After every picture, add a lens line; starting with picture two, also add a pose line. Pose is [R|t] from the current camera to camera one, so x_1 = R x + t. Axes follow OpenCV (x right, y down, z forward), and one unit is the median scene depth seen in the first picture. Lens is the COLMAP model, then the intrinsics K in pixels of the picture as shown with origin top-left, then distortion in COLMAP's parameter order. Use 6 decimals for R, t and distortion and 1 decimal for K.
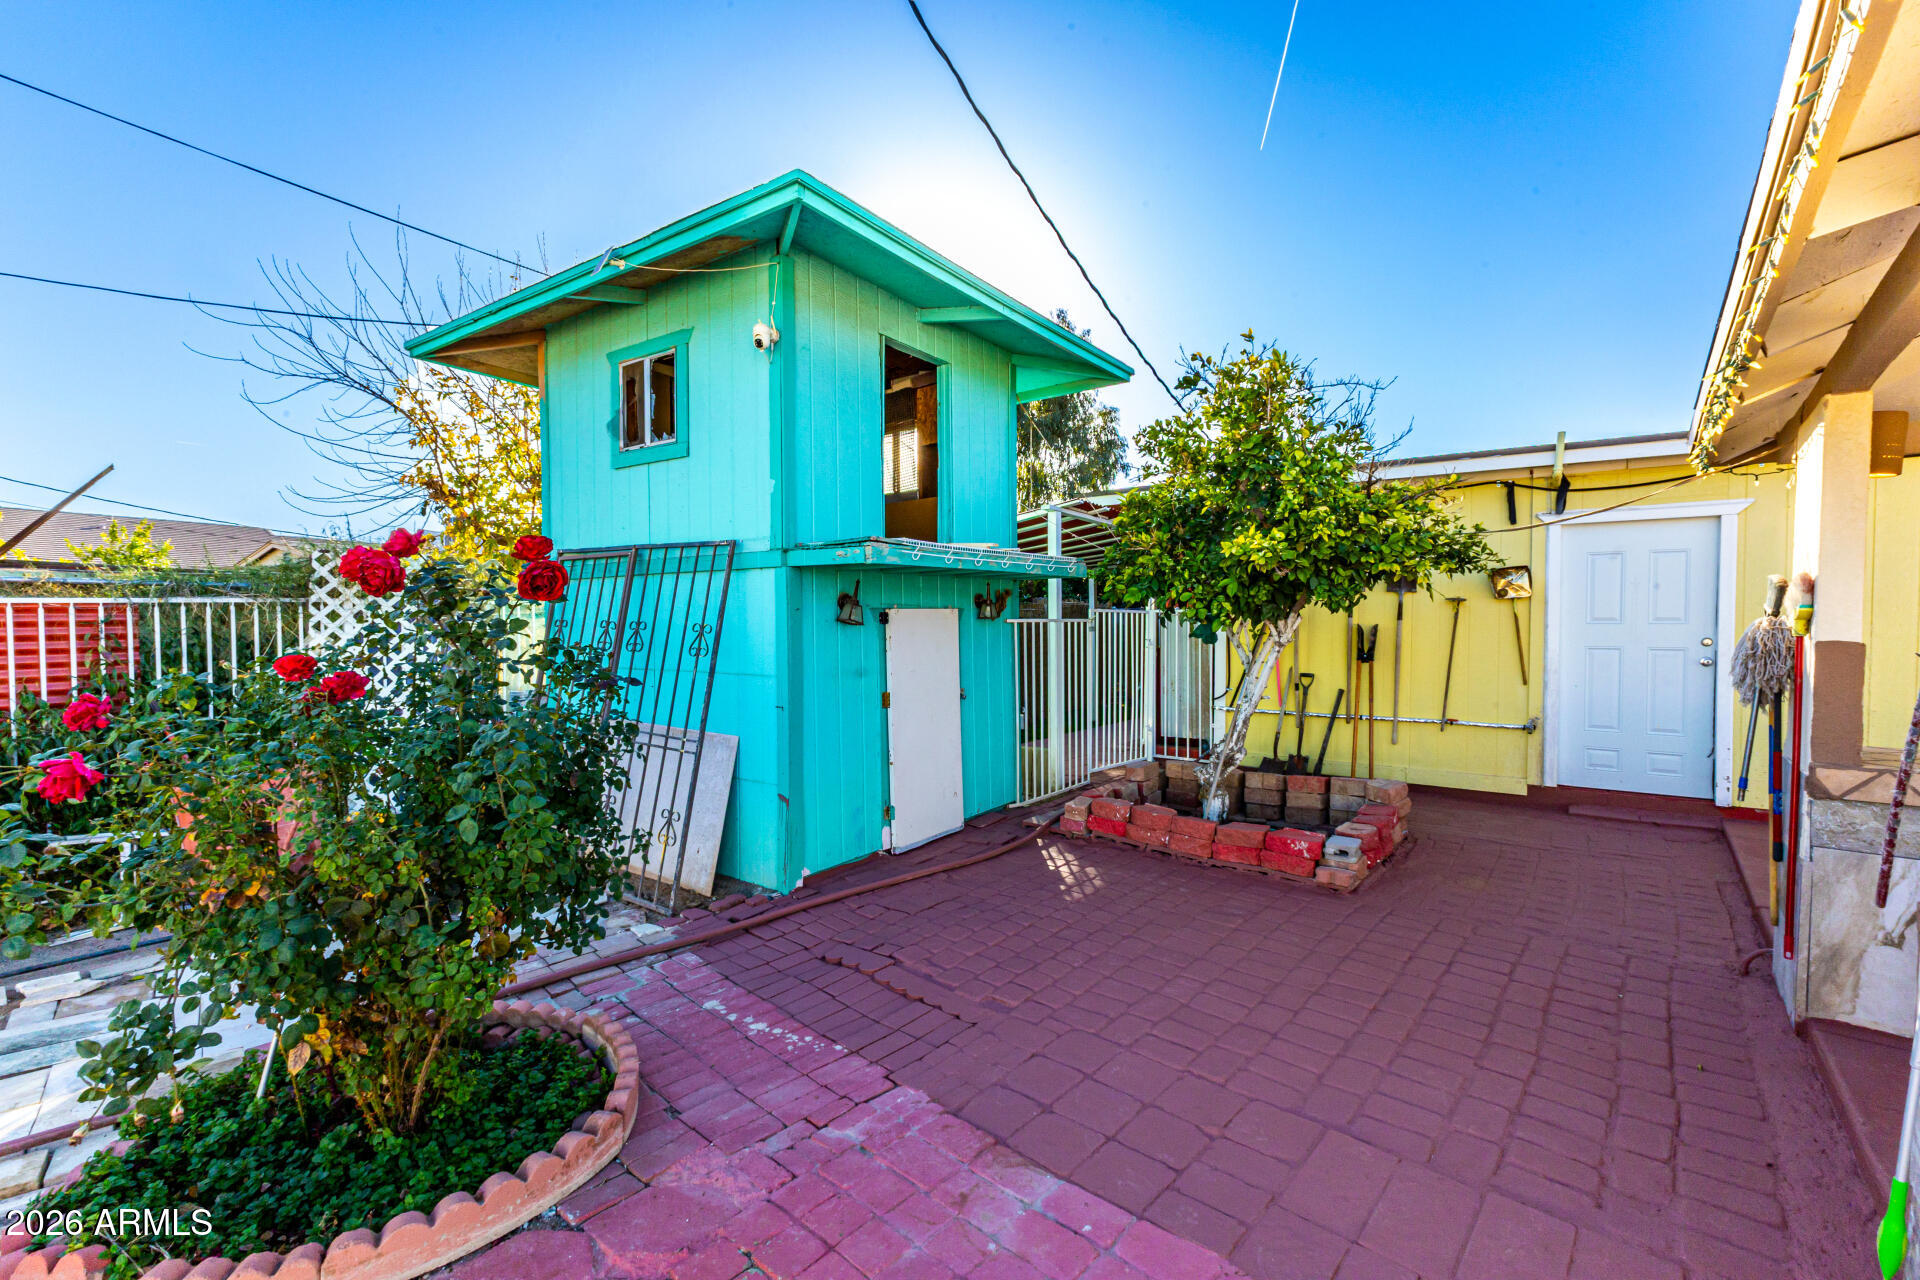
lens RADIAL K [[824.6, 0, 957.0], [0, 824.6, 645.4], [0, 0, 1]] dist [0.012647, -0.001181]
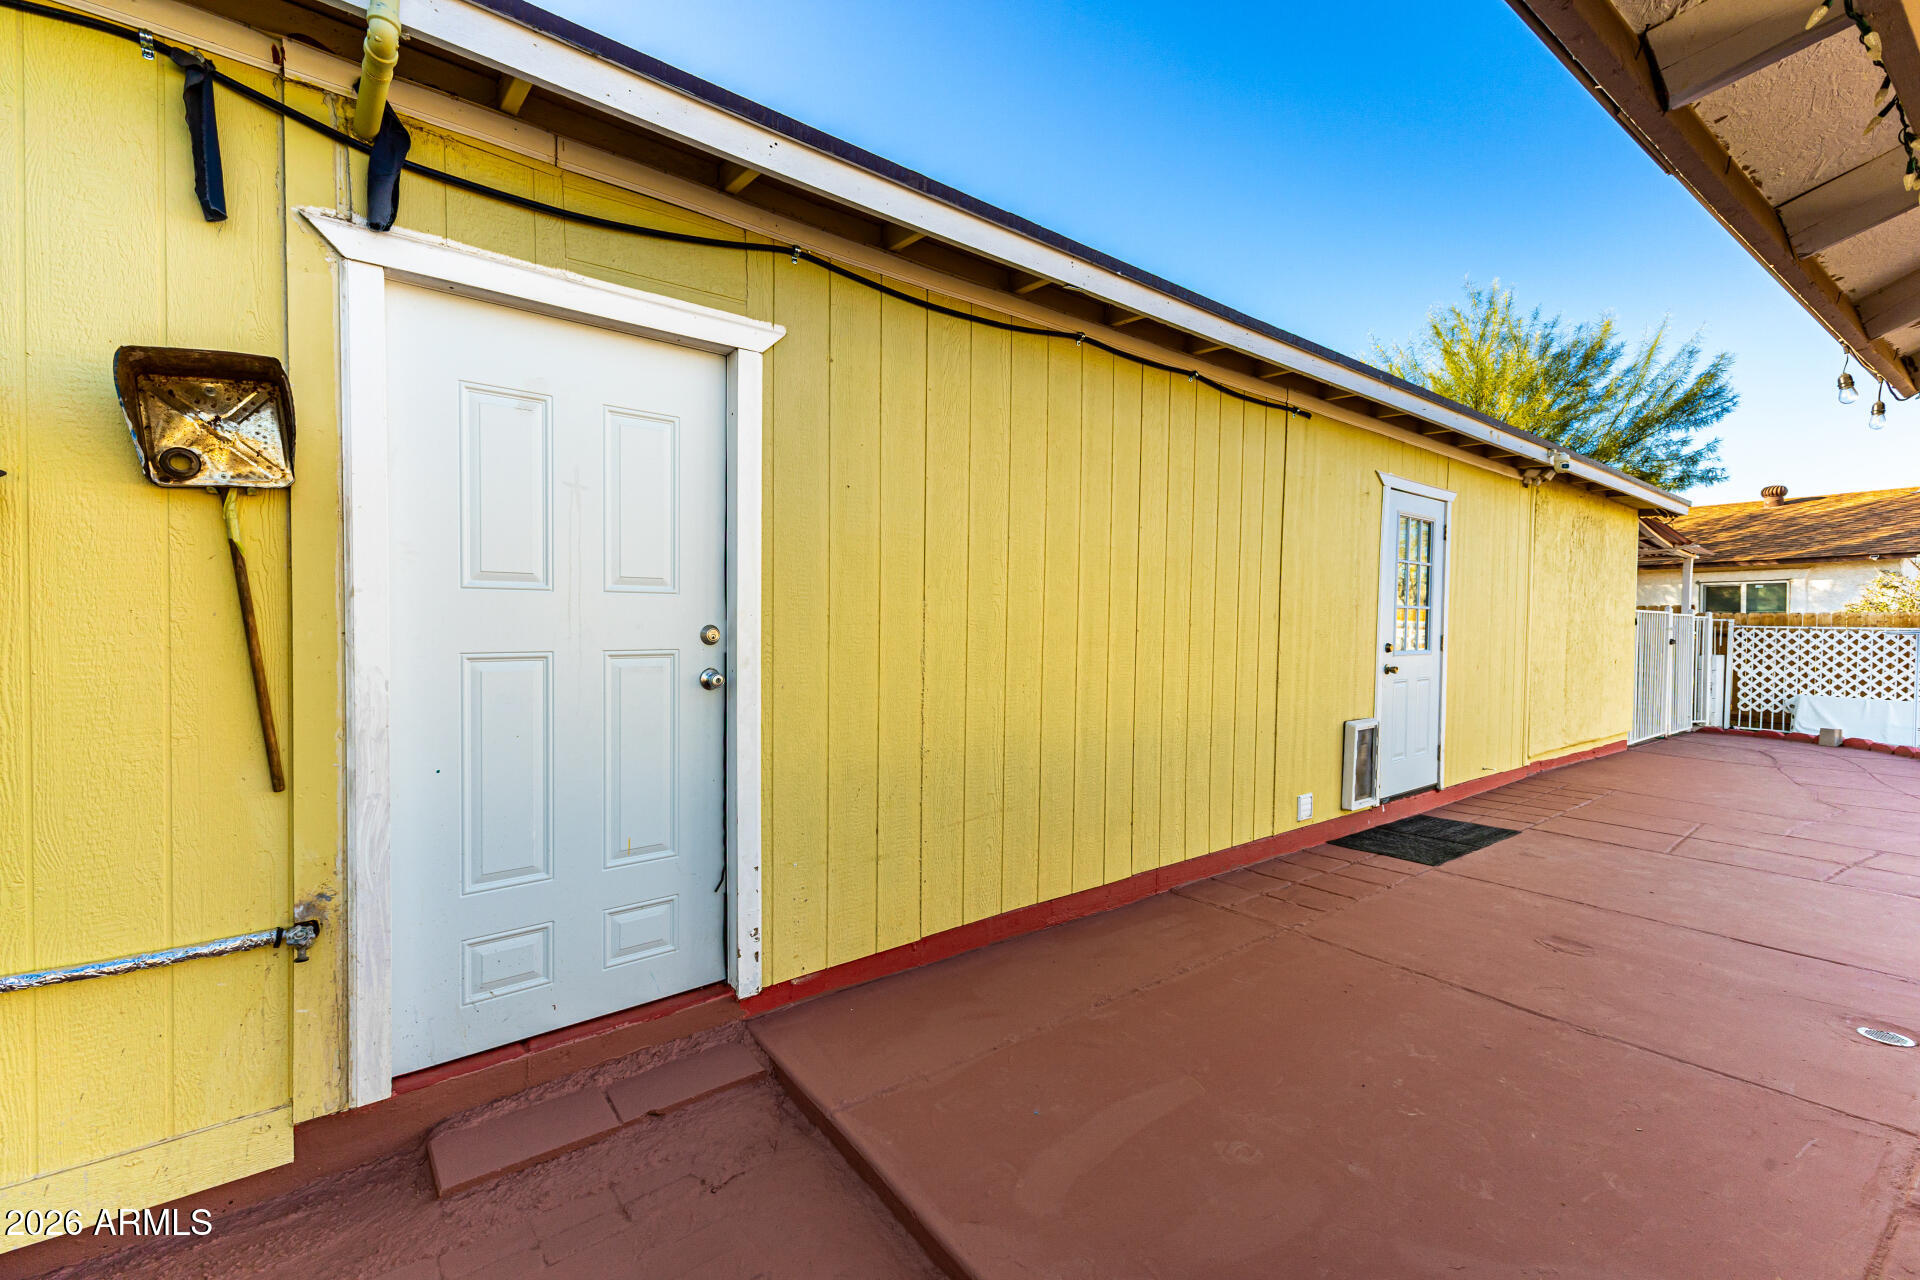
lens RADIAL K [[824.6, 0, 954.2], [0, 824.6, 636.7], [0, 0, 1]] dist [0.012647, -0.001181]
pose [[0.310856, -0.023769, 0.950160, 0.489680], [0.009946, 0.999714, 0.021755, -0.011015], [-0.950405, 0.002687, 0.311003, 0.693219]]
